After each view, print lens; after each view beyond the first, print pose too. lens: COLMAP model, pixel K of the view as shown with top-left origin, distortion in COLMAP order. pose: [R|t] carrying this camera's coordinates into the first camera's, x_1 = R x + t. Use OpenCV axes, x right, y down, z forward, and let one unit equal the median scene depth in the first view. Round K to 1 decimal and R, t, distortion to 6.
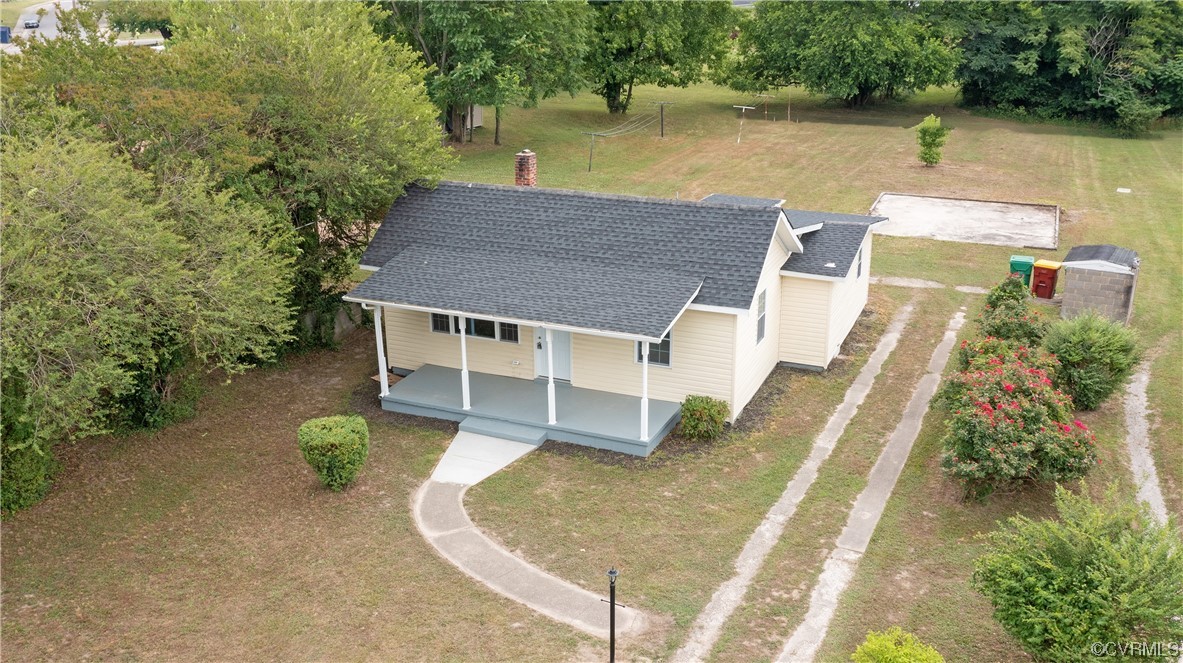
lens RADIAL K [[1066.7, 0, 591.5], [0, 1066.7, 331.5], [0, 0, 1]] dist [-0.006155, -0.005907]
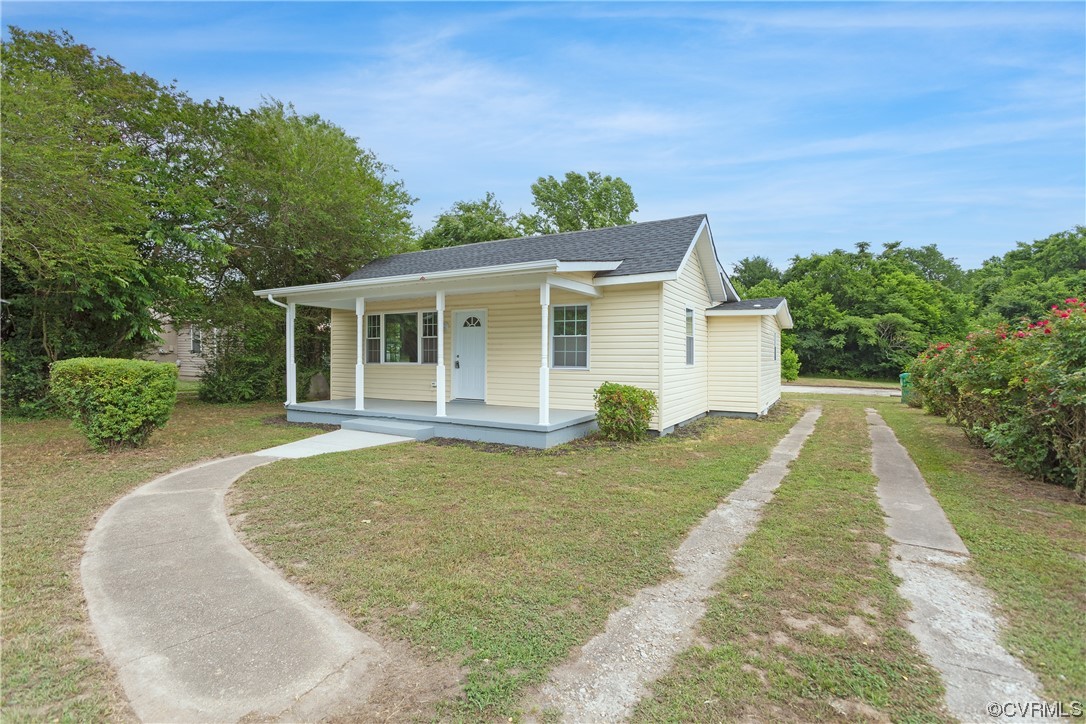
lens RADIAL K [[500.5, 0, 543.0], [0, 500.5, 362.0], [0, 0, 1]] dist [0.004112, 0.000983]
pose [[0.994471, 0.014839, -0.103956, 0.085503], [-0.048869, 0.941629, -0.333086, 0.178643], [0.092946, 0.336325, 0.937148, 0.647050]]
